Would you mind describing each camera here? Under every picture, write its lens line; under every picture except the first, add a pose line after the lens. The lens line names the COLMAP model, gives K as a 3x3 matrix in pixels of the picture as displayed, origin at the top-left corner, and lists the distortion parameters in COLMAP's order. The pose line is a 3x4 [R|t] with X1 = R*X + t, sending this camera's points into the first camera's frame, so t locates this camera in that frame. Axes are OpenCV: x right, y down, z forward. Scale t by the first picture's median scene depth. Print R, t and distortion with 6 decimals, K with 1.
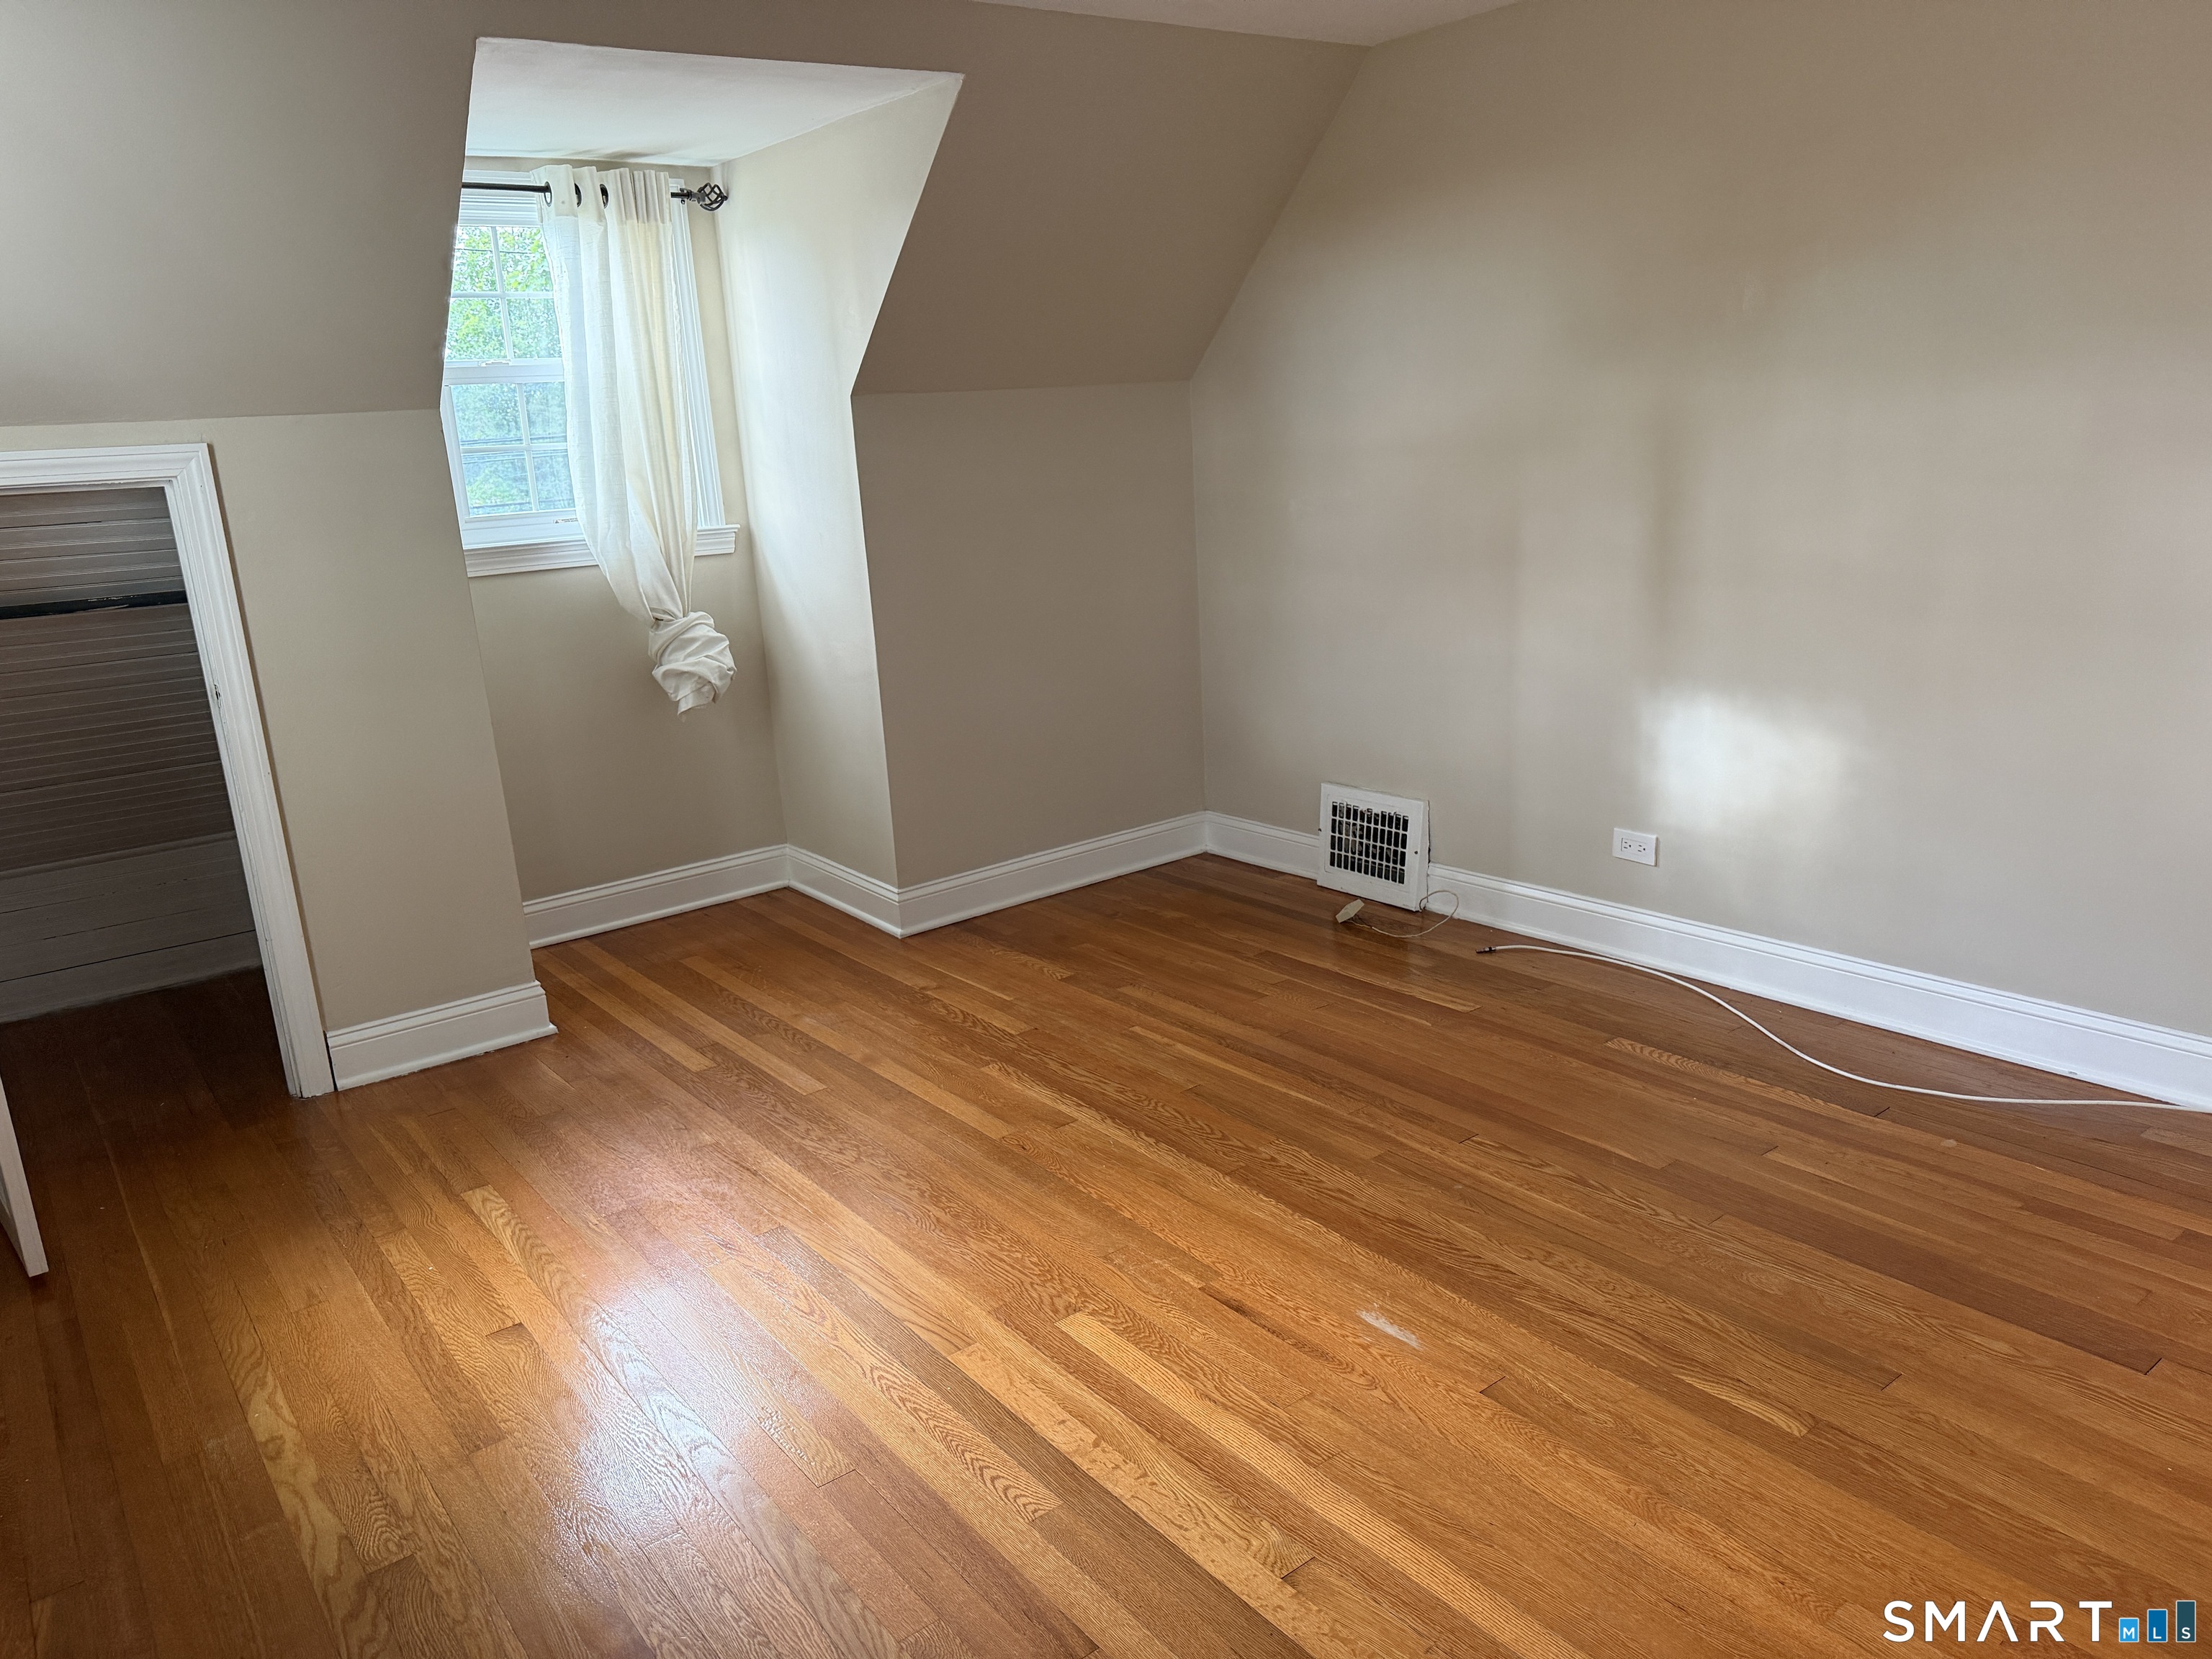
lens RADIAL K [[1565.9, 0, 1111.4], [0, 1565.9, 828.7], [0, 0, 1]] dist [0.128373, -0.171247]
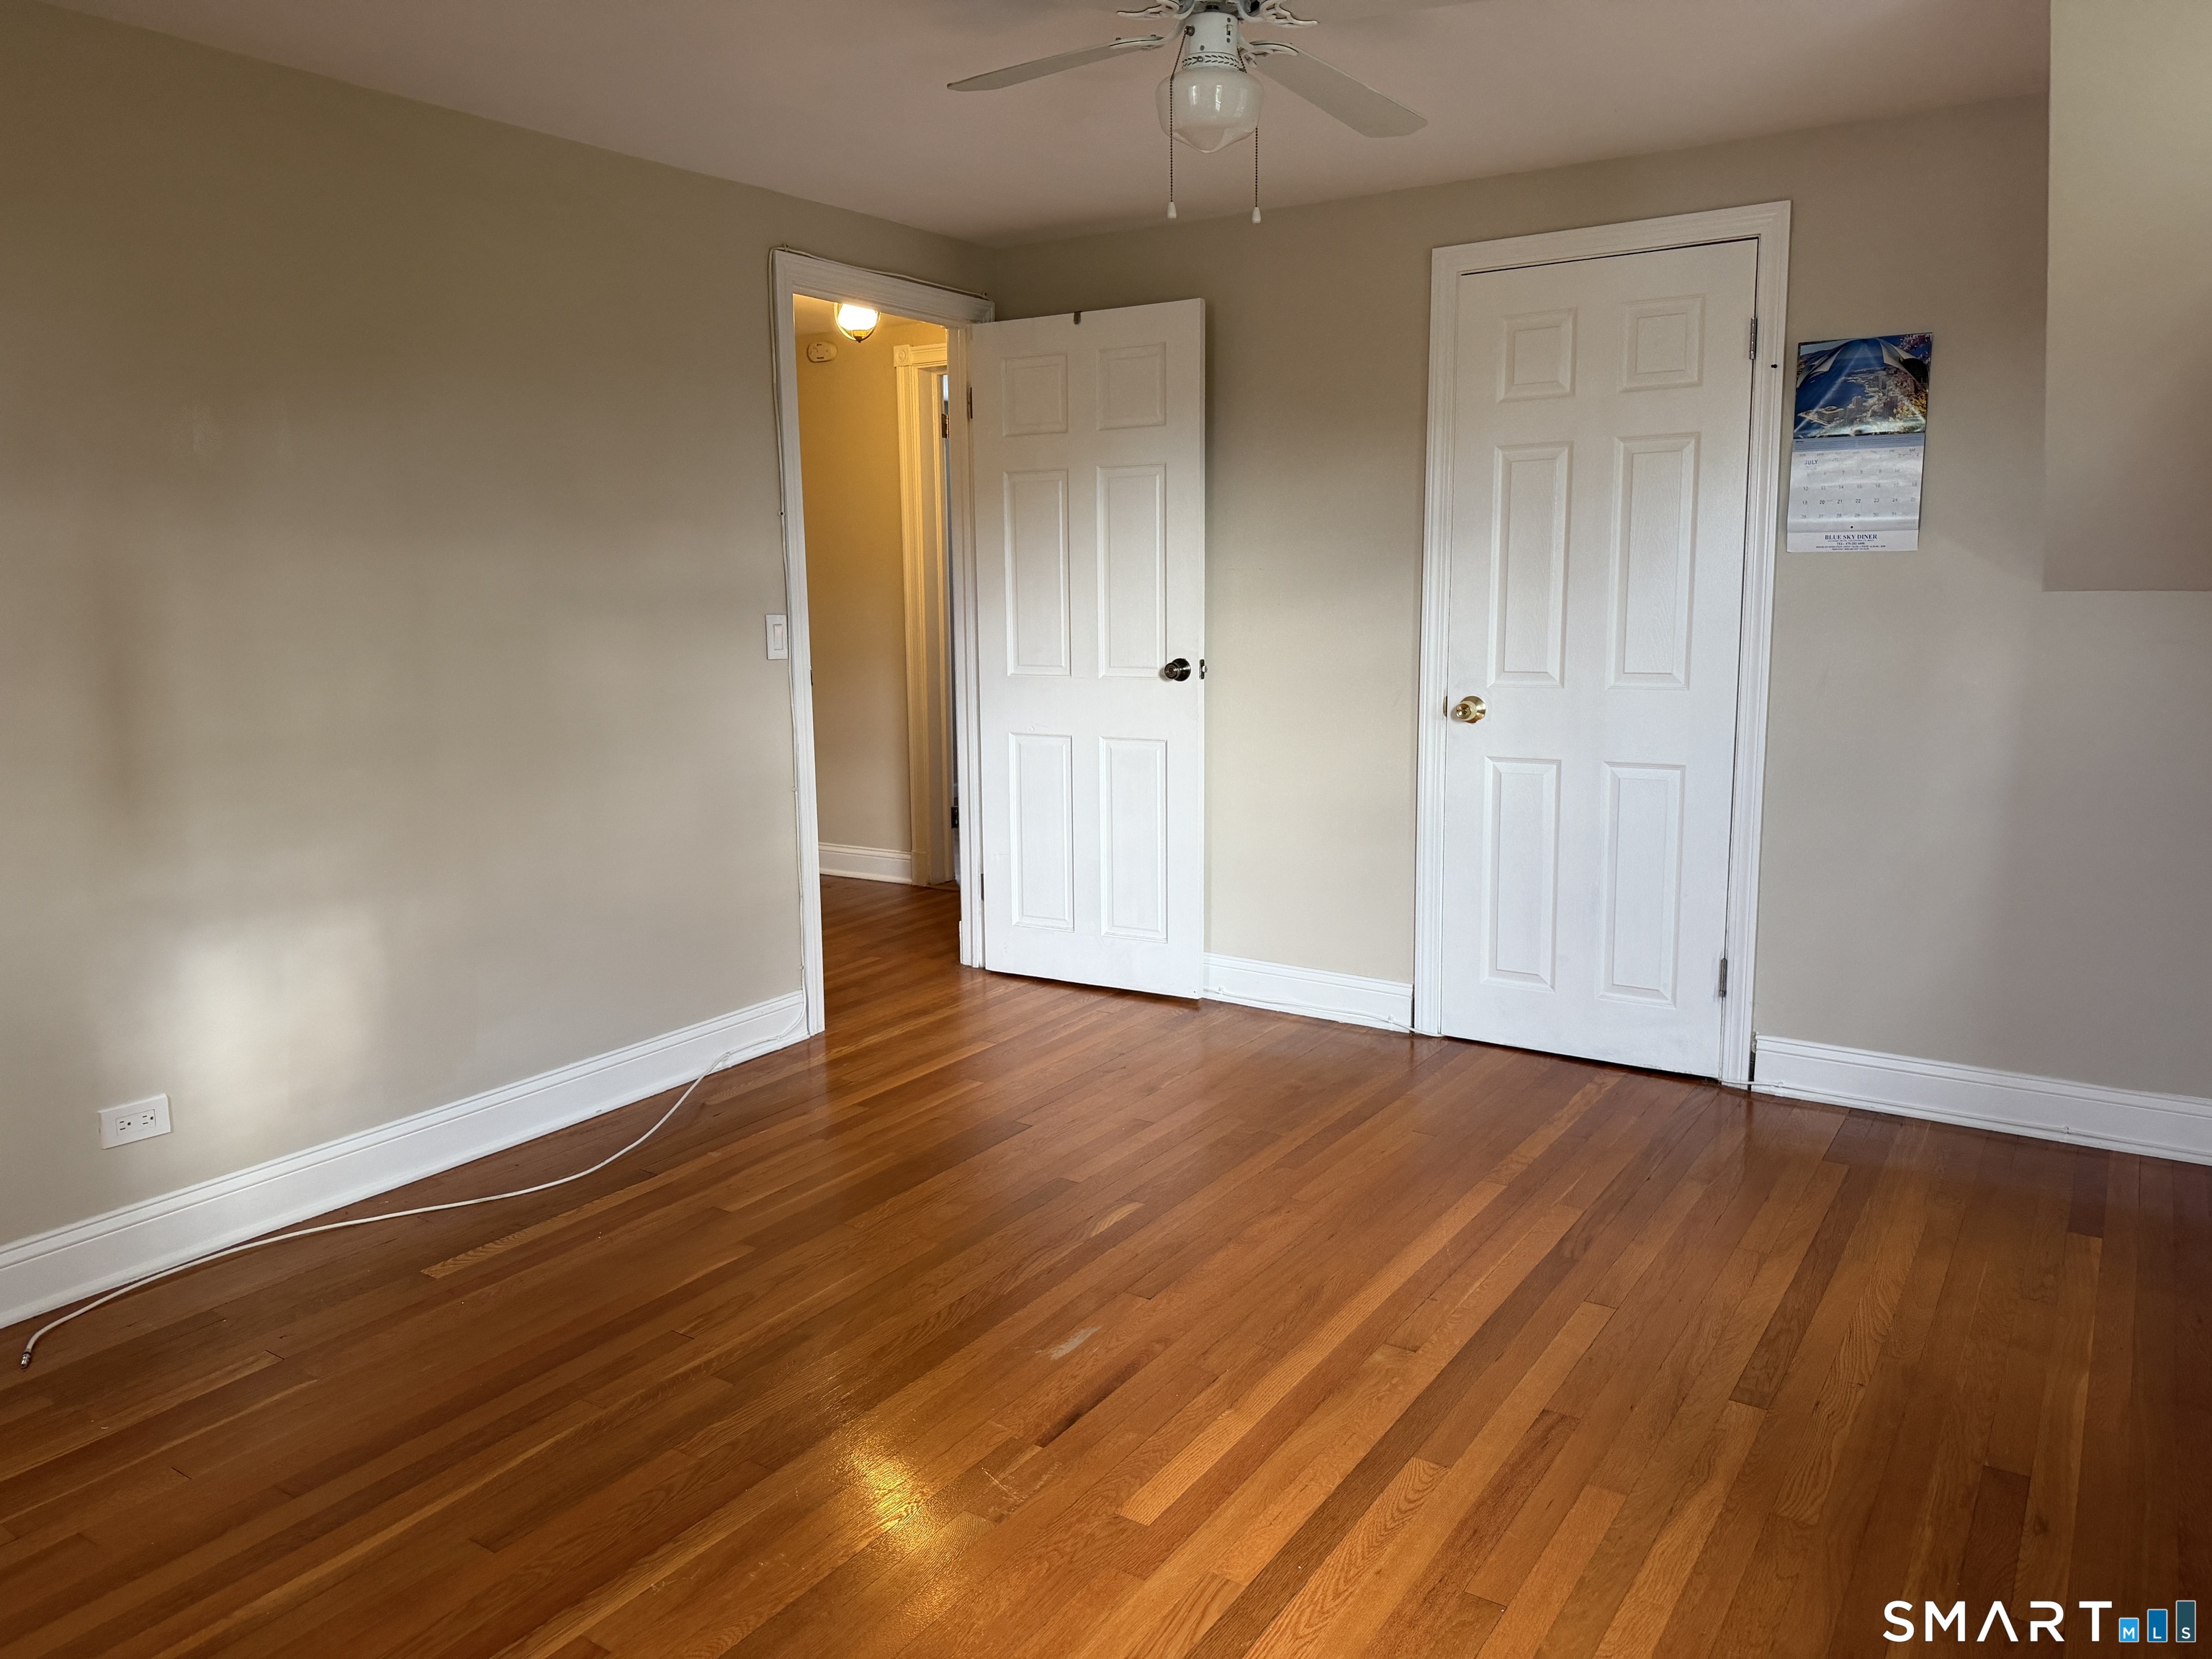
lens RADIAL K [[1565.9, 0, 1111.4], [0, 1565.9, 828.7], [0, 0, 1]] dist [0.128373, -0.171247]
pose [[-0.315740, -0.089128, 0.944650, -0.666898], [0.271333, 0.945523, 0.179901, -0.167485], [-0.909223, 0.313116, -0.274356, 0.935127]]
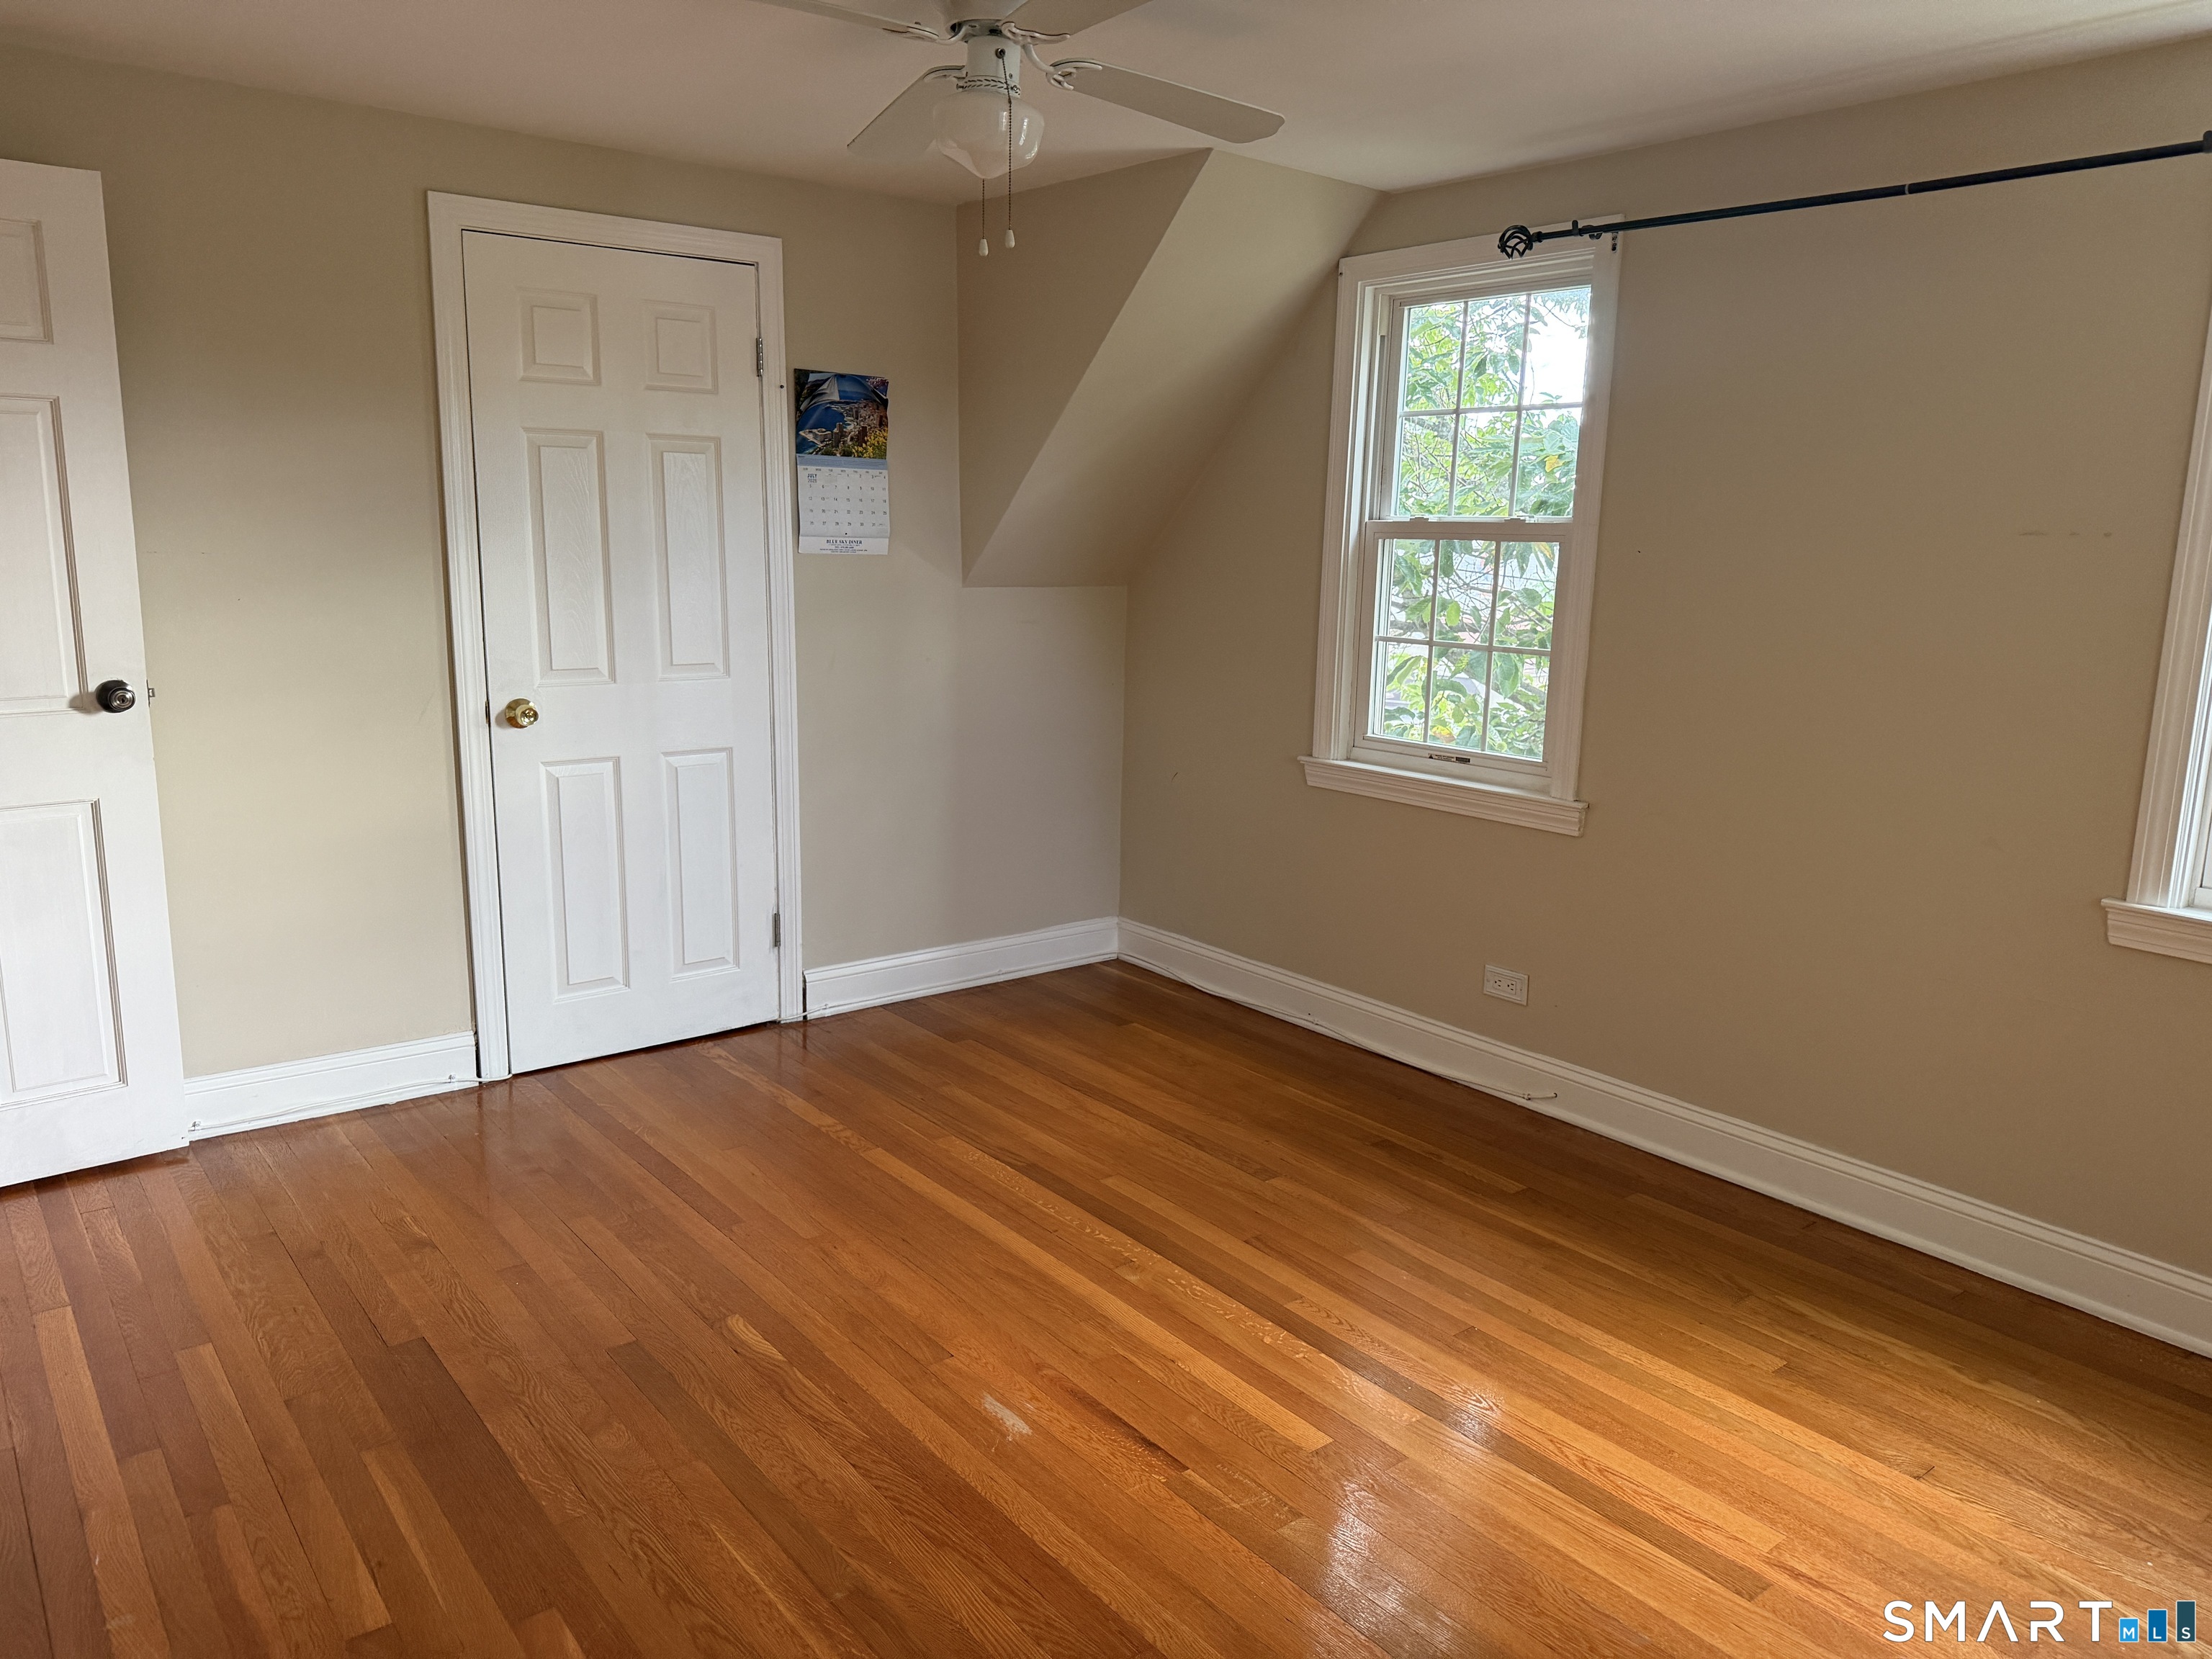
lens RADIAL K [[1565.9, 0, 1111.4], [0, 1565.9, 828.7], [0, 0, 1]] dist [0.128373, -0.171247]
pose [[-0.999302, 0.036769, -0.006591, 0.079159], [0.030078, 0.896637, 0.441743, -0.392569], [0.022152, 0.441237, -0.897117, 1.418385]]
